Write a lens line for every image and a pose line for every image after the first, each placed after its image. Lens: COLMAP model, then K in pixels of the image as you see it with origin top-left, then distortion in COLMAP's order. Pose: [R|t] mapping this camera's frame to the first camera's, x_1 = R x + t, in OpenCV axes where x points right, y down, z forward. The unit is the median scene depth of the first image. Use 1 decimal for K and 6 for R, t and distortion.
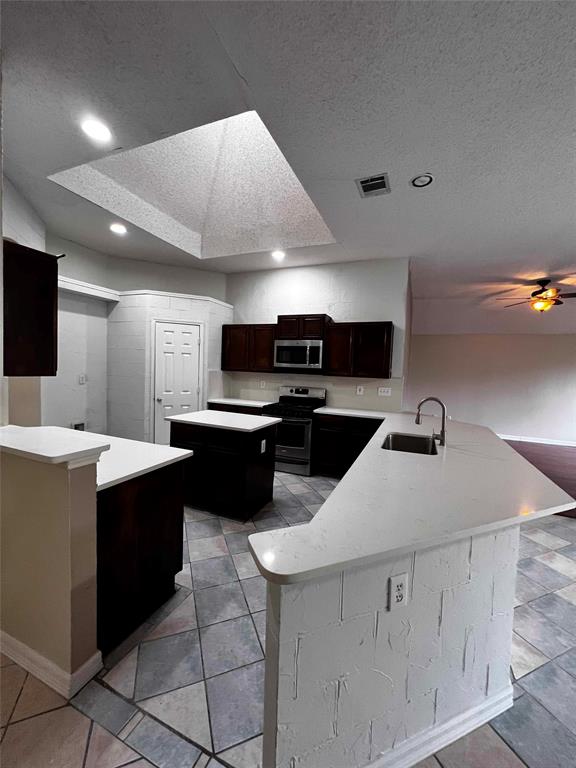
lens RADIAL K [[305.2, 0, 291.0], [0, 305.2, 383.1], [0, 0, 1]] dist [-0.006101, 0.000895]
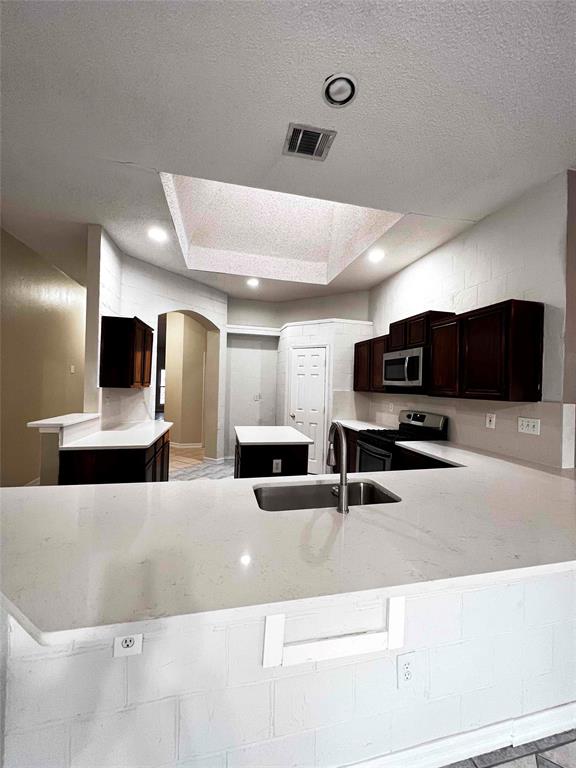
lens RADIAL K [[305.2, 0, 291.0], [0, 305.2, 383.9], [0, 0, 1]] dist [-0.006101, 0.000895]
pose [[0.587070, -0.023078, -0.809207, 0.478841], [-0.047505, 0.996889, -0.062895, 0.006905], [0.808141, 0.075365, 0.584148, 0.312714]]
